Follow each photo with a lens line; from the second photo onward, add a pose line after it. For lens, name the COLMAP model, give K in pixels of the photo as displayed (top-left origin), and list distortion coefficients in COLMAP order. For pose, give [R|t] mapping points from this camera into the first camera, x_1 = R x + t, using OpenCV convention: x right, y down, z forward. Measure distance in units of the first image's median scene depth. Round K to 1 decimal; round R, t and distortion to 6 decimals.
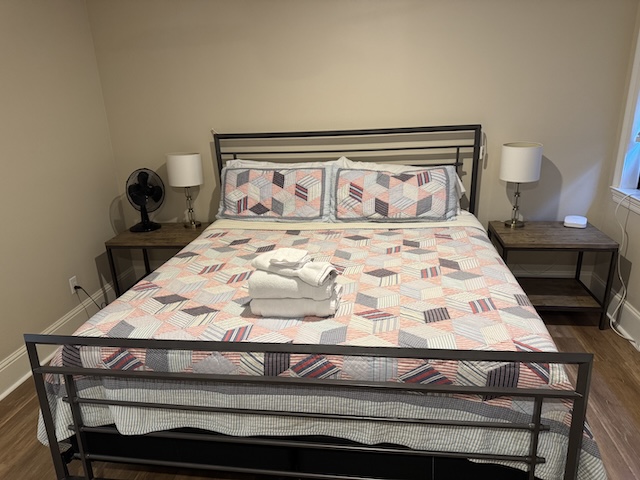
lens RADIAL K [[452.3, 0, 318.9], [0, 452.3, 240.1], [0, 0, 1]] dist [0.034894, -0.021467]
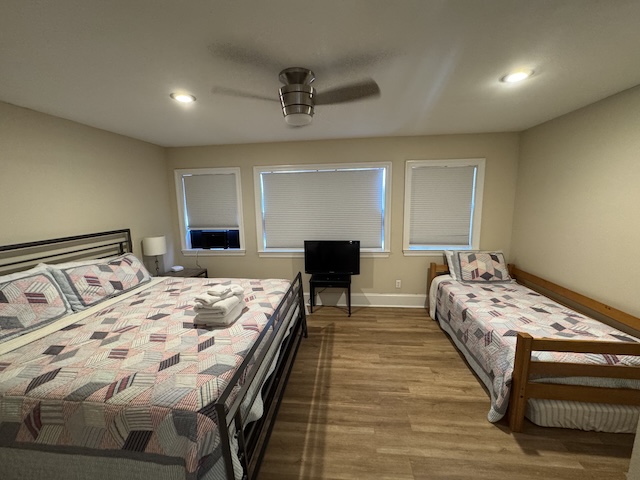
lens RADIAL K [[255.1, 0, 318.7], [0, 255.1, 239.4], [0, 0, 1]] dist [0.001415, -0.000741]
pose [[-0.054142, -0.101321, 0.993379, -0.710235], [0.333389, 0.935917, 0.113631, -0.089734], [-0.941233, 0.337334, -0.016893, 0.369895]]
